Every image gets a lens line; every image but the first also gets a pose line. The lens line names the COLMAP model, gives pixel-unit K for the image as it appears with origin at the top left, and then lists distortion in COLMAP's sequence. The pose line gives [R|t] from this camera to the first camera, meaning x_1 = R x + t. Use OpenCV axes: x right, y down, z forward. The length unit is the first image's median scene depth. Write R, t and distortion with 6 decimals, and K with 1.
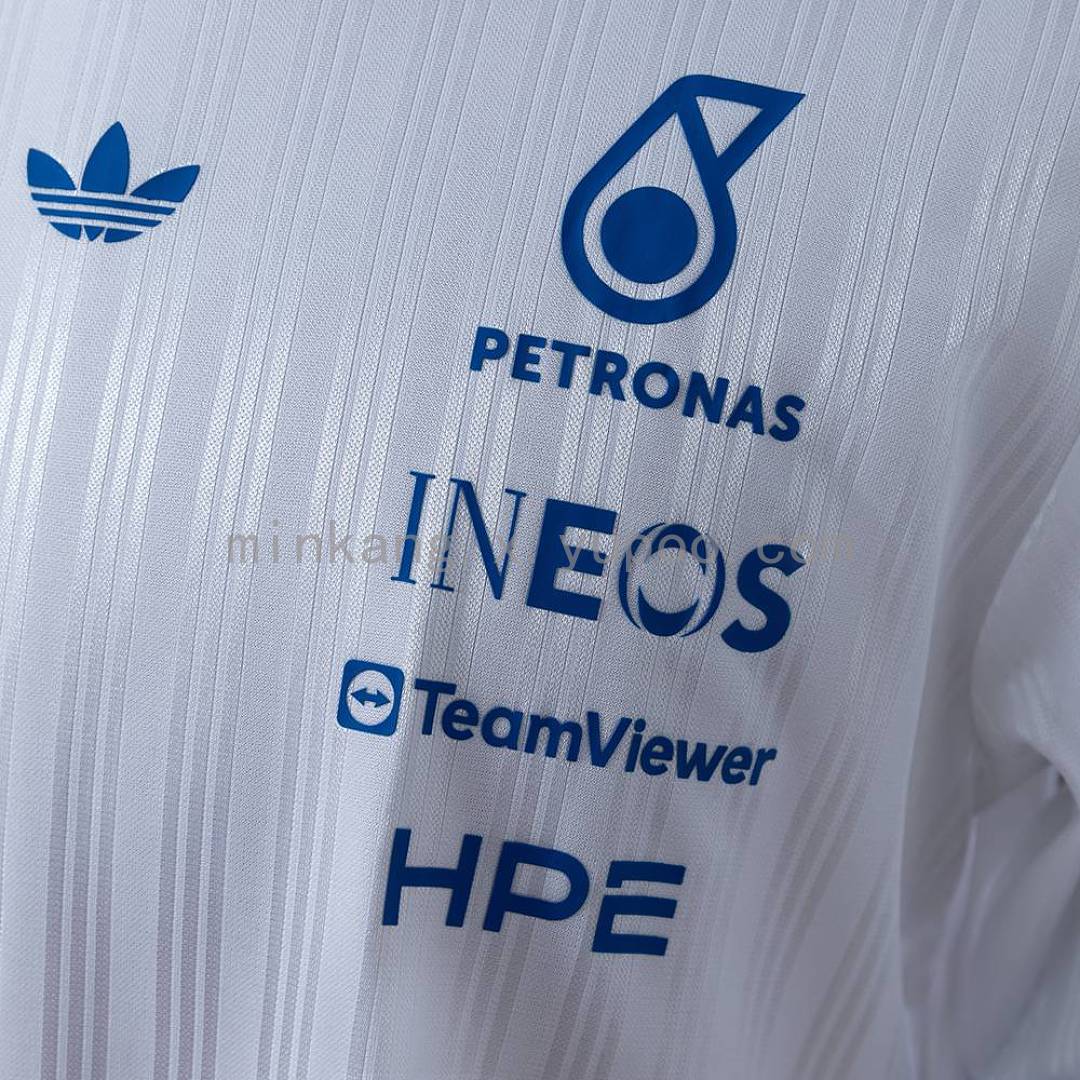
lens RADIAL K [[2782.0, 0, 540.0], [0, 2782.0, 540.0], [0, 0, 1]] dist [0.060812, 1.189911]
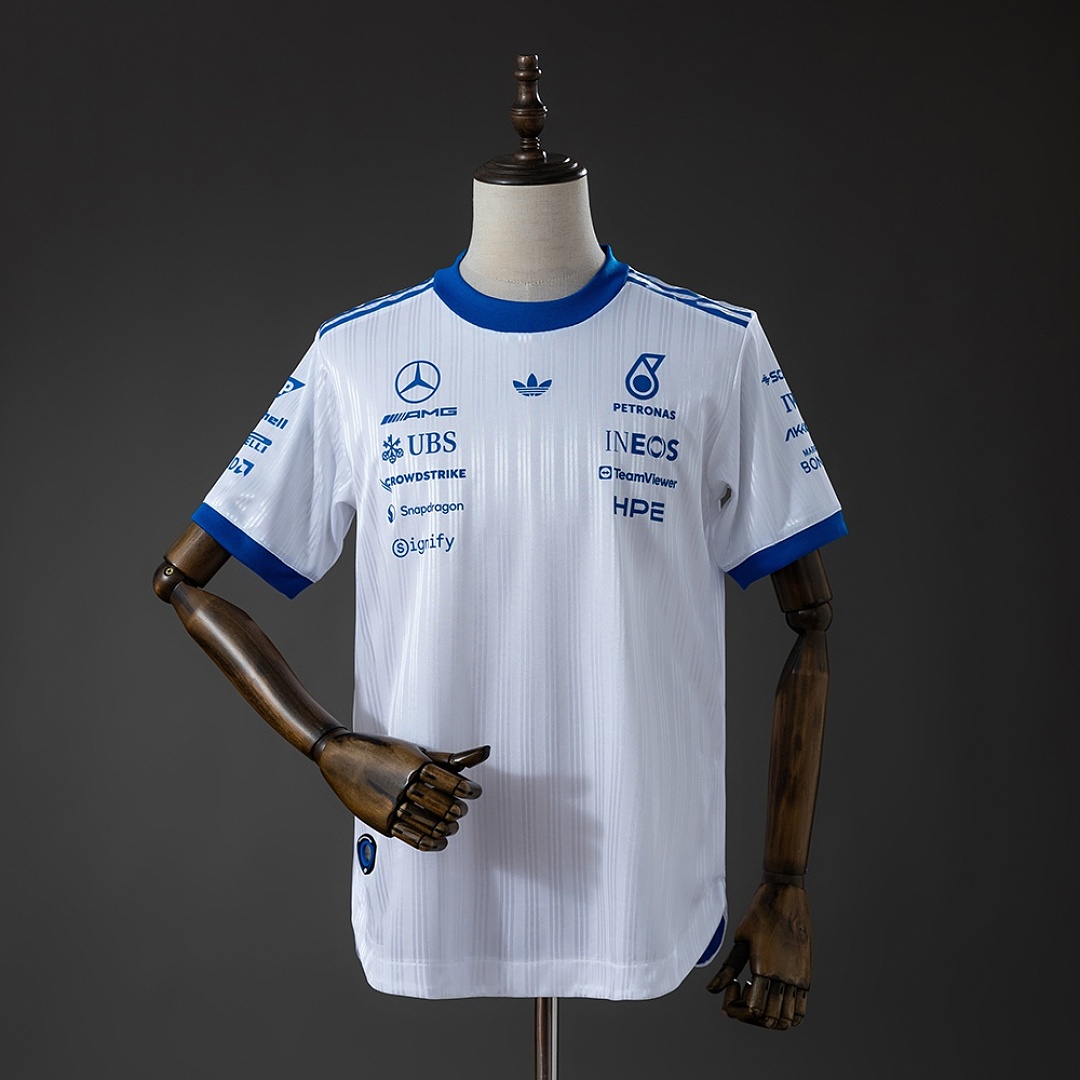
lens RADIAL K [[2782.0, 0, 540.0], [0, 2782.0, 540.0], [0, 0, 1]] dist [0.060812, 1.189911]
pose [[0.969656, -0.097618, 0.224136, -1.346378], [0.130759, 0.981748, -0.138105, 0.874865], [-0.206564, 0.163223, 0.964723, -3.949095]]
